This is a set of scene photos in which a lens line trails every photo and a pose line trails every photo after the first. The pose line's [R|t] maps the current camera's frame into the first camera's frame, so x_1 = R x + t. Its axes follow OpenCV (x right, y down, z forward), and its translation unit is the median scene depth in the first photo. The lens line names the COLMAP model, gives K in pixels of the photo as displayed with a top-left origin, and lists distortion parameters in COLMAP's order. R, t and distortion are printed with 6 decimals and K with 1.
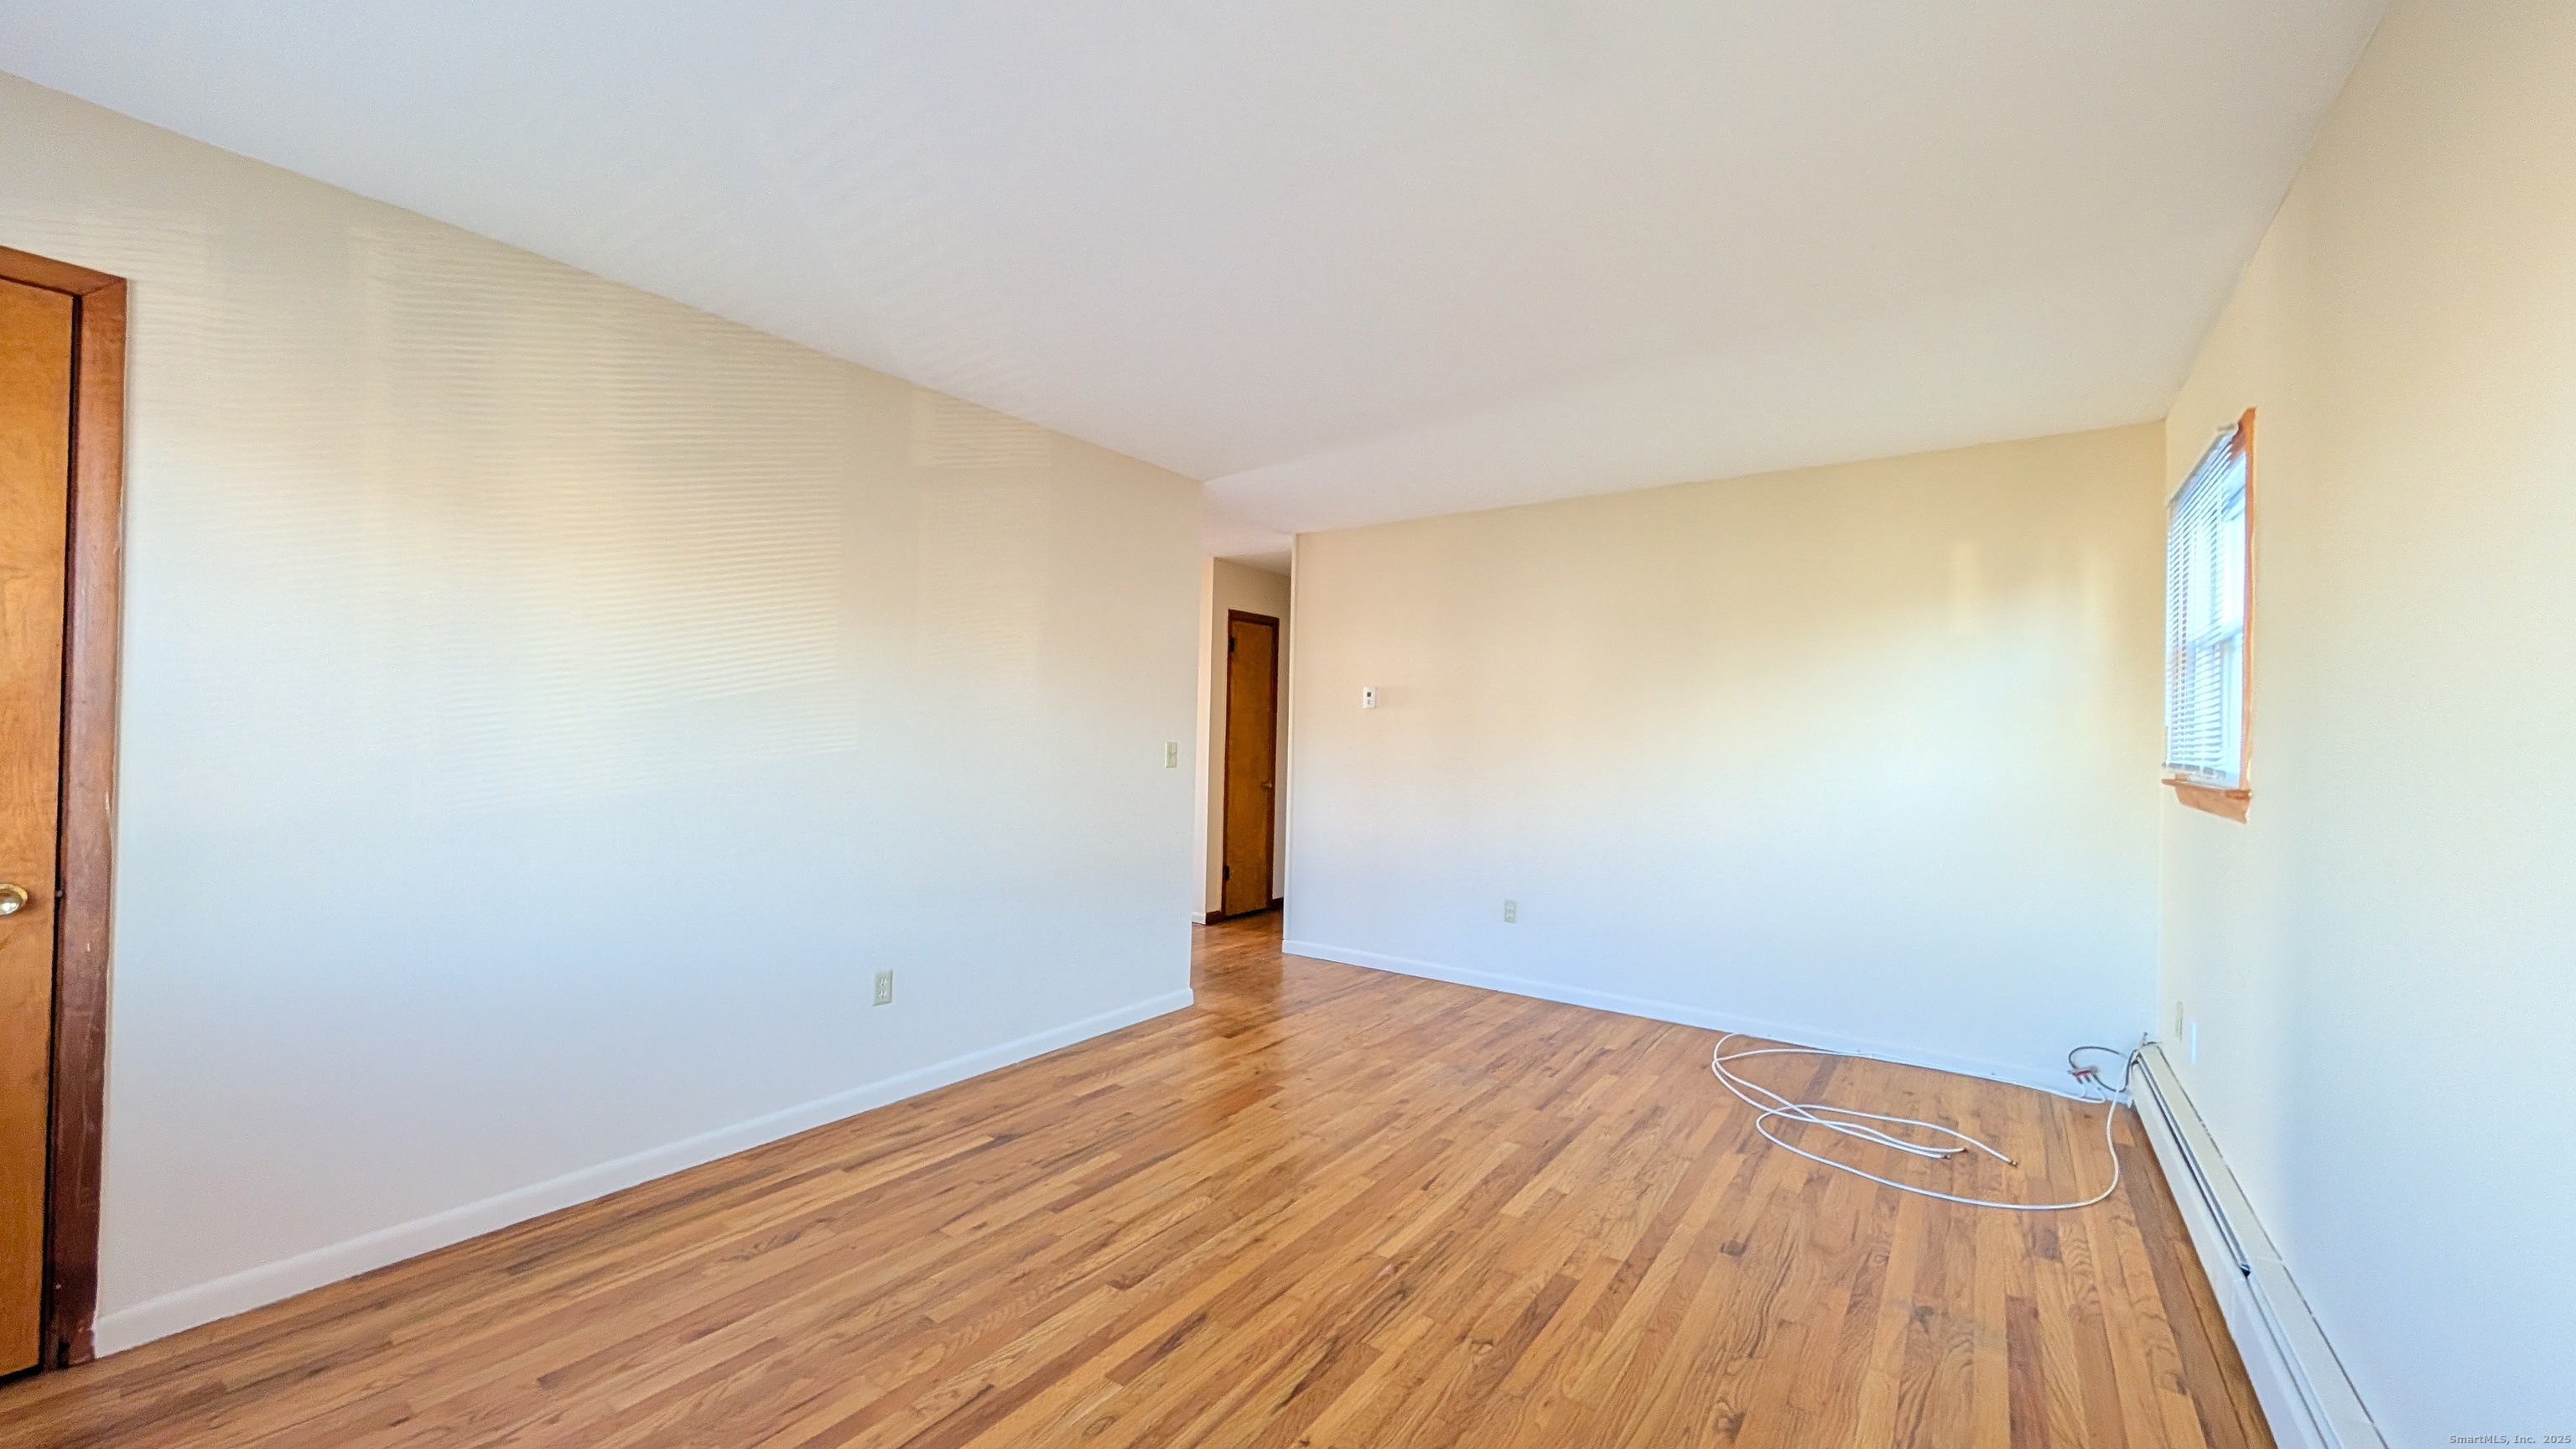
lens RADIAL K [[969.0, 0, 1286.6], [0, 969.0, 730.7], [0, 0, 1]] dist [0.000090, 0.000306]
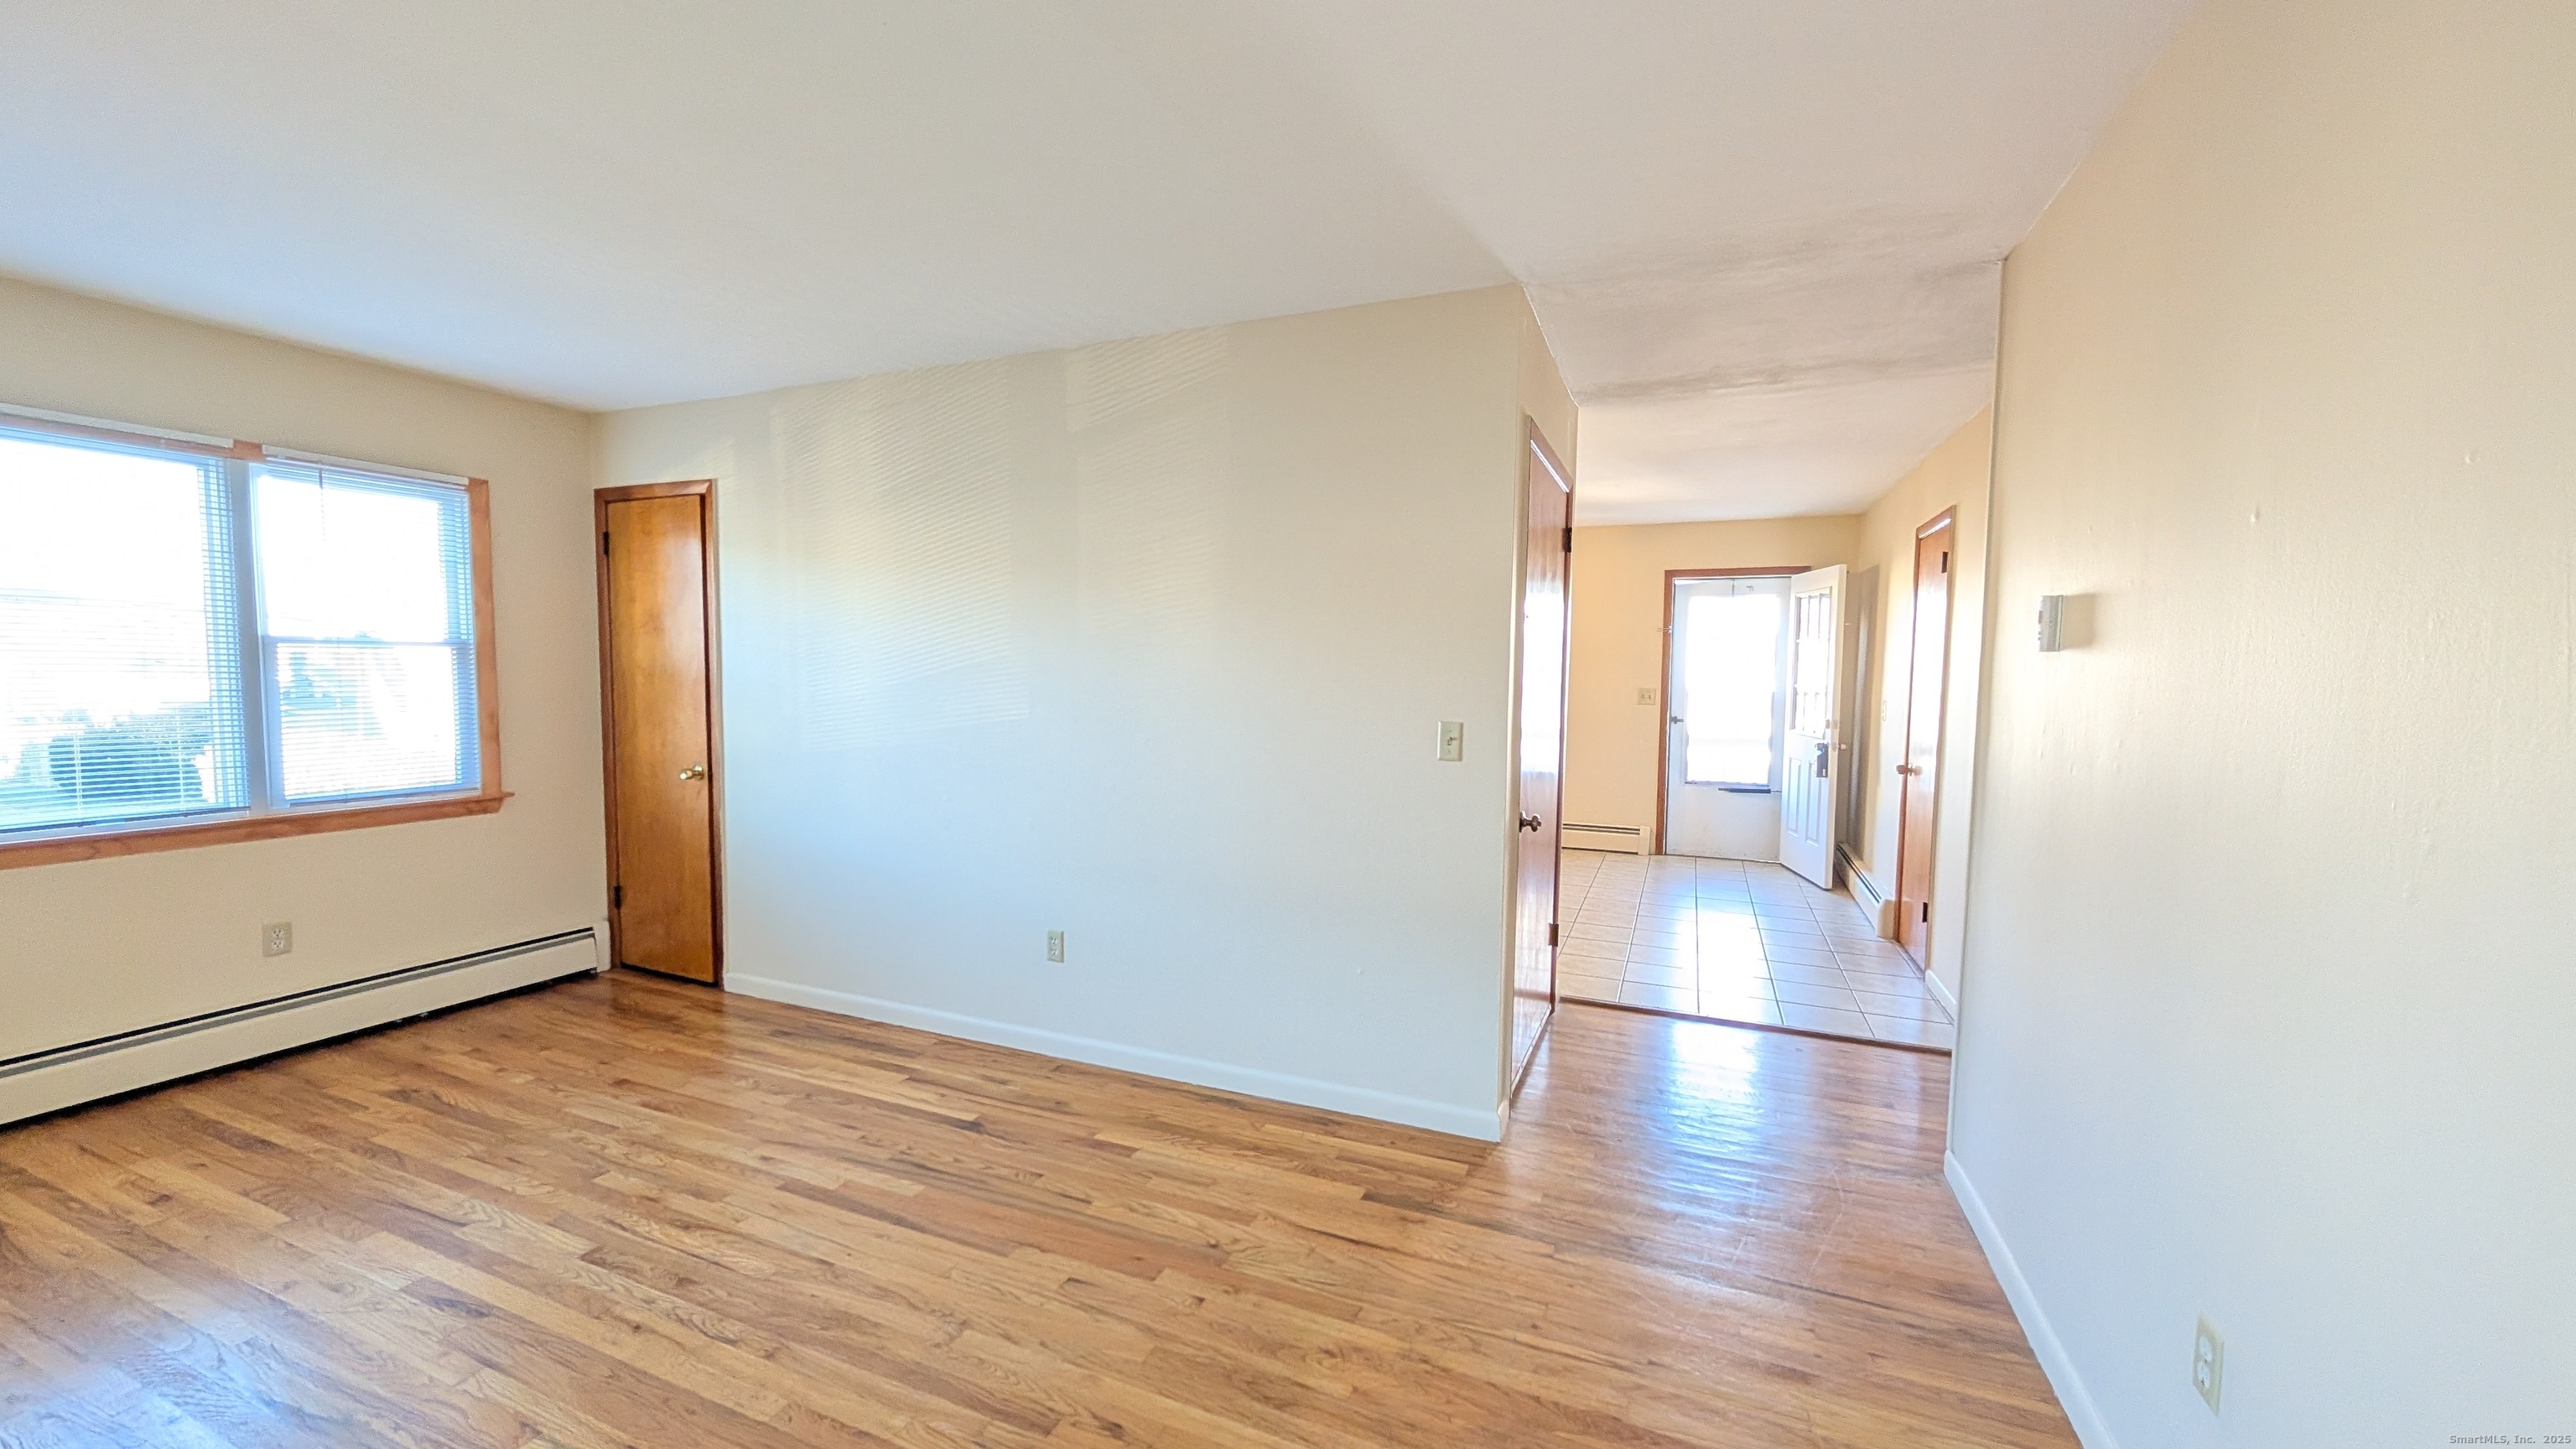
lens RADIAL K [[969.0, 0, 1286.6], [0, 969.0, 730.7], [0, 0, 1]] dist [0.000090, 0.000306]
pose [[0.227771, 0.043140, -0.972759, 0.818844], [-0.002825, 0.999043, 0.043644, -0.017844], [0.973711, -0.007193, 0.227675, 1.266210]]
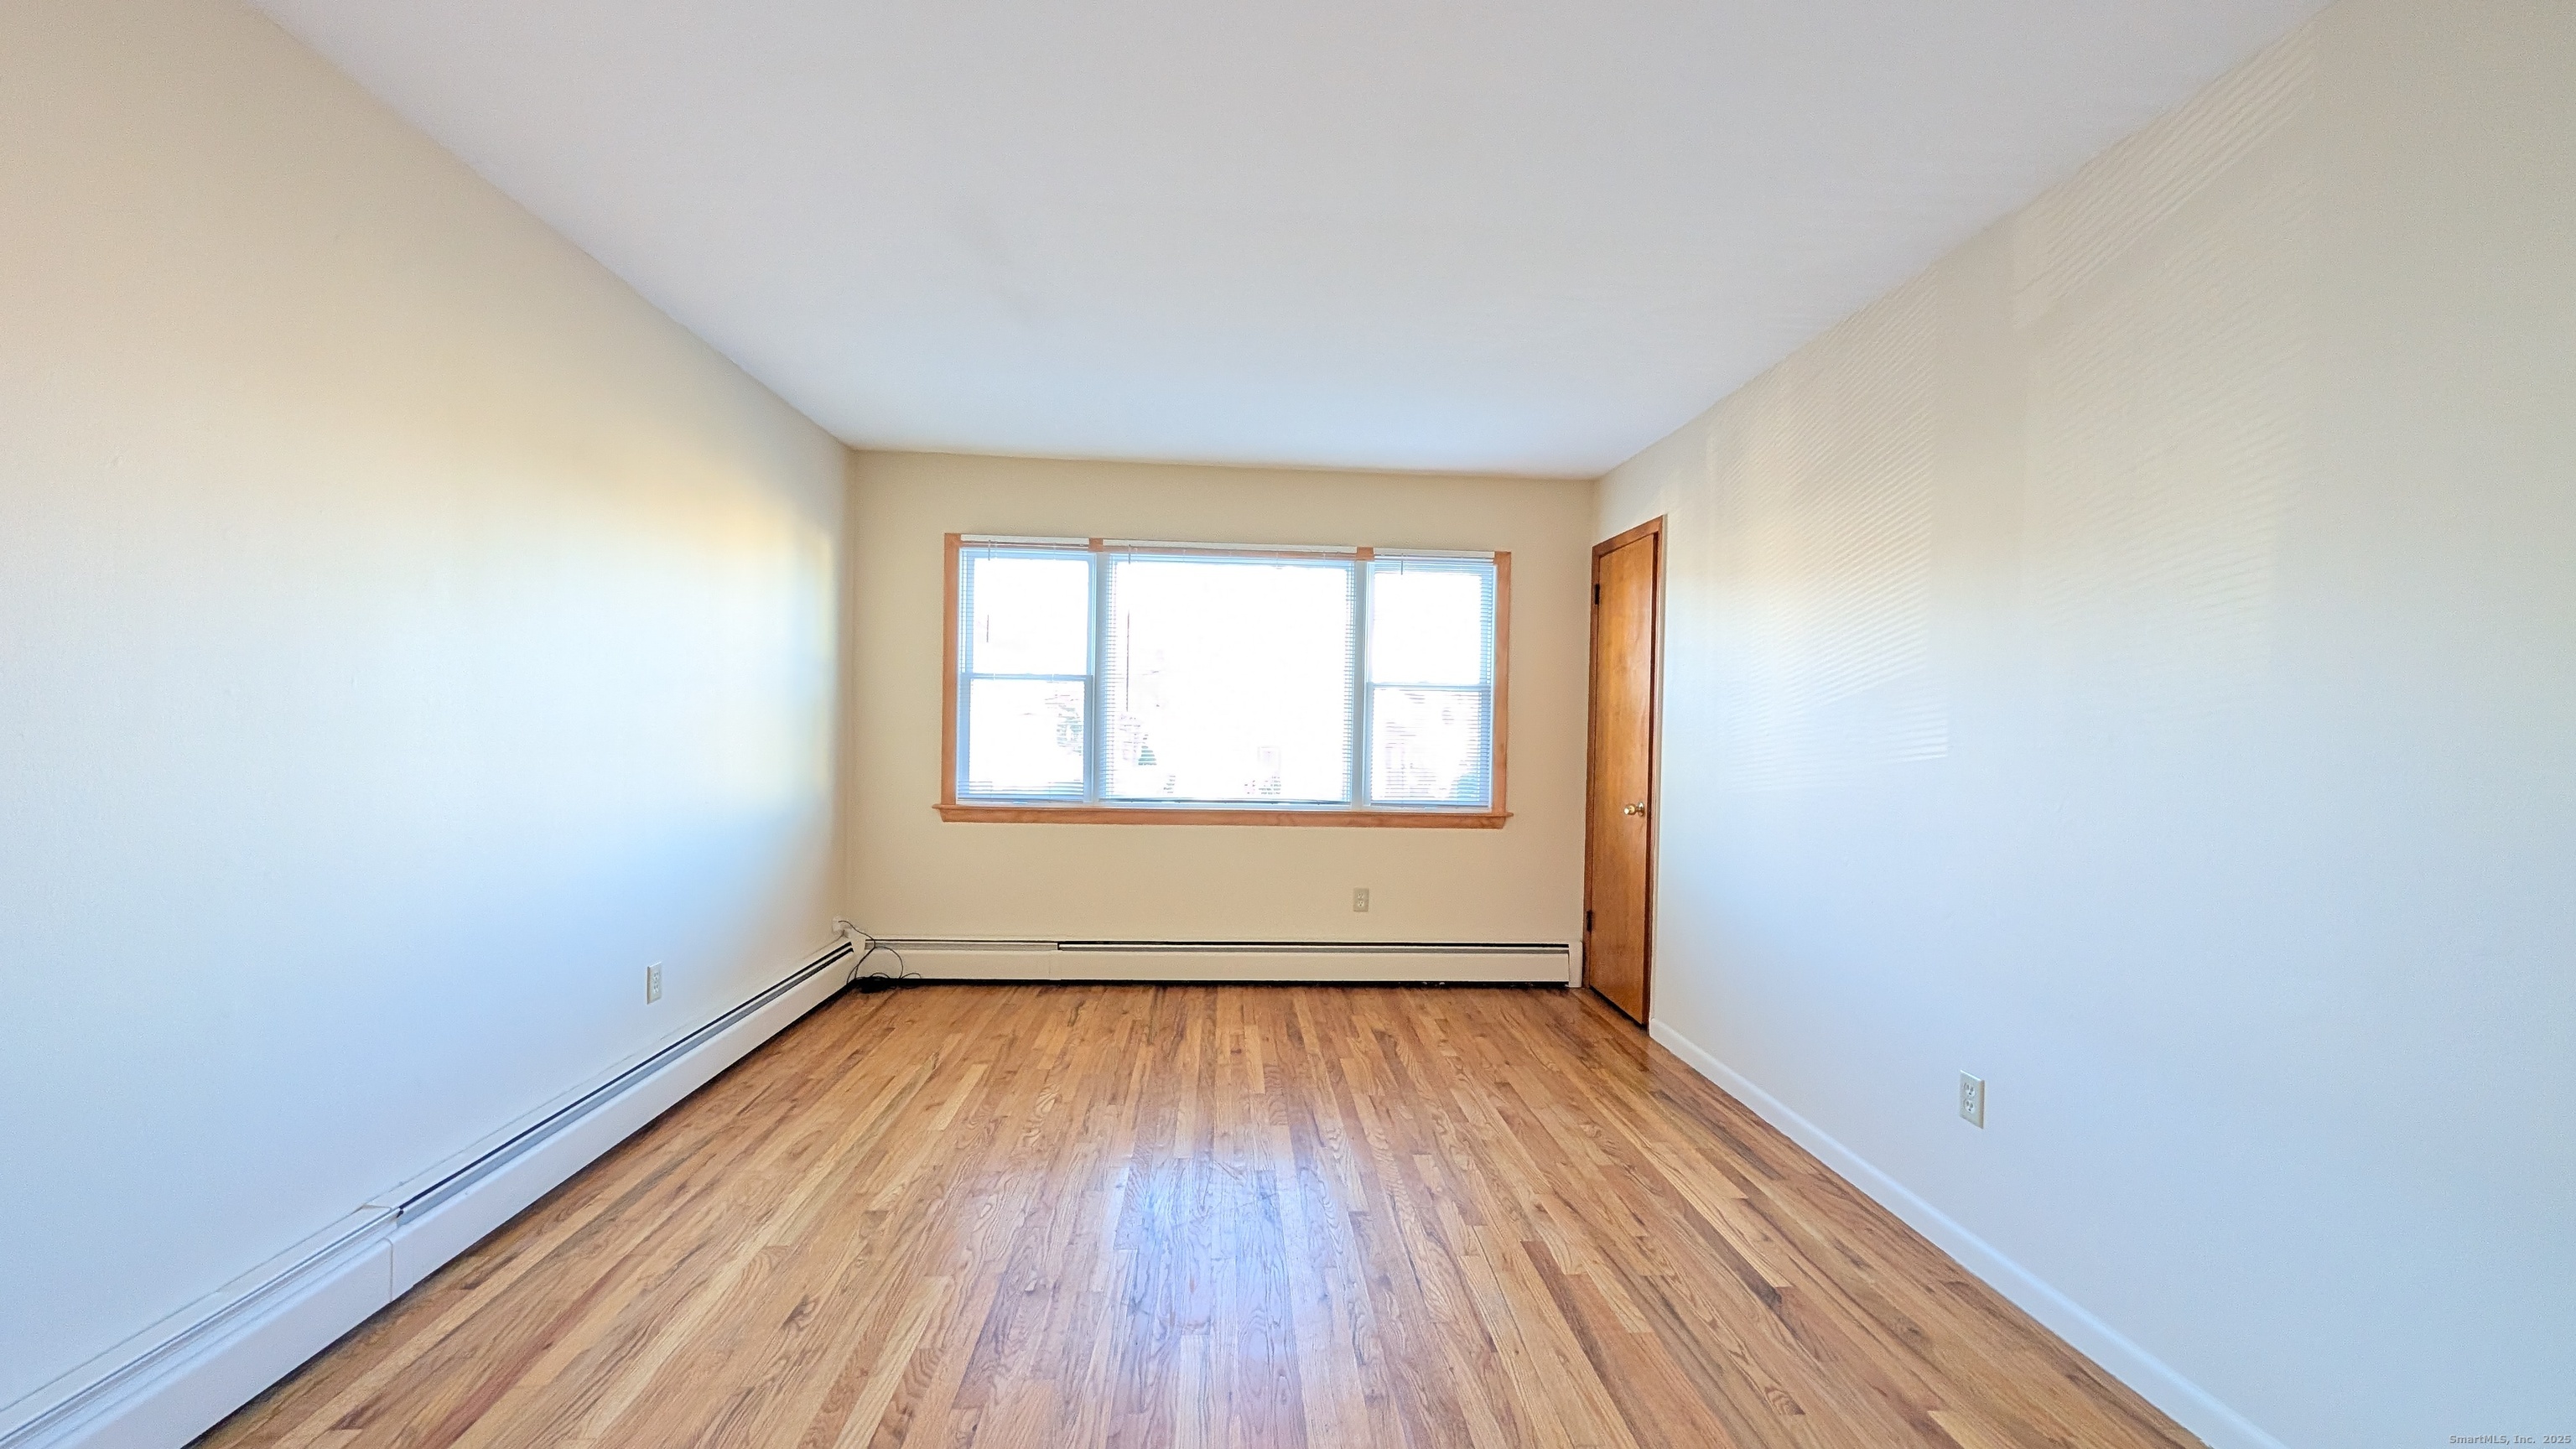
lens RADIAL K [[969.0, 0, 1286.6], [0, 969.0, 730.7], [0, 0, 1]] dist [0.000090, 0.000306]
pose [[-0.767597, -0.030364, -0.640213, 0.530727], [-0.032829, 0.999429, -0.008040, 0.025349], [0.640092, 0.014845, -0.768155, 1.531698]]
